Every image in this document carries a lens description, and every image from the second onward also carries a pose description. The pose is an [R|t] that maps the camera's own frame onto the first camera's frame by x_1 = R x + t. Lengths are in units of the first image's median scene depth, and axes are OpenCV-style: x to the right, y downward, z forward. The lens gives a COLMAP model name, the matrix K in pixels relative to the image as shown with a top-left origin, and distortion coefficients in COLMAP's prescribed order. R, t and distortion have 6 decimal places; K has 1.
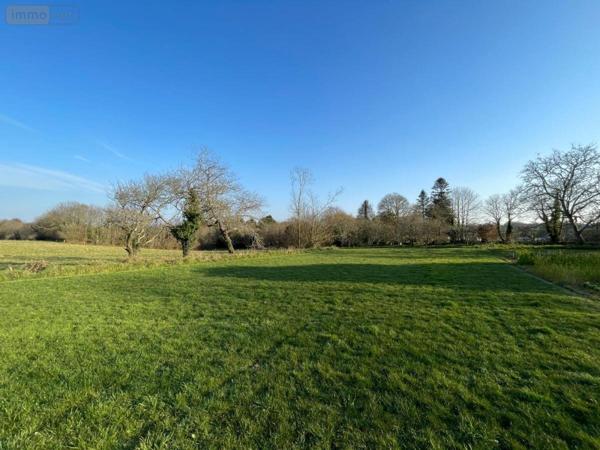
lens RADIAL K [[252.3, 0, 300.6], [0, 252.3, 235.2], [0, 0, 1]] dist [-0.001025, -0.000198]
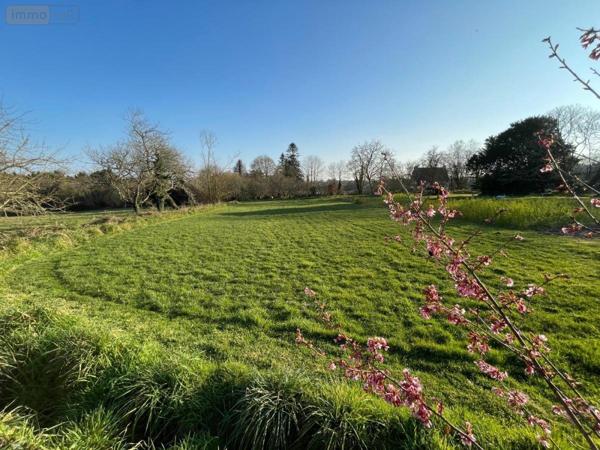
lens RADIAL K [[252.3, 0, 300.6], [0, 252.3, 235.2], [0, 0, 1]] dist [-0.001025, -0.000198]
pose [[0.831688, -0.114985, 0.543206, -0.175219], [0.019191, 0.983690, 0.178843, -0.003064], [-0.554911, -0.138317, 0.820331, -0.128193]]
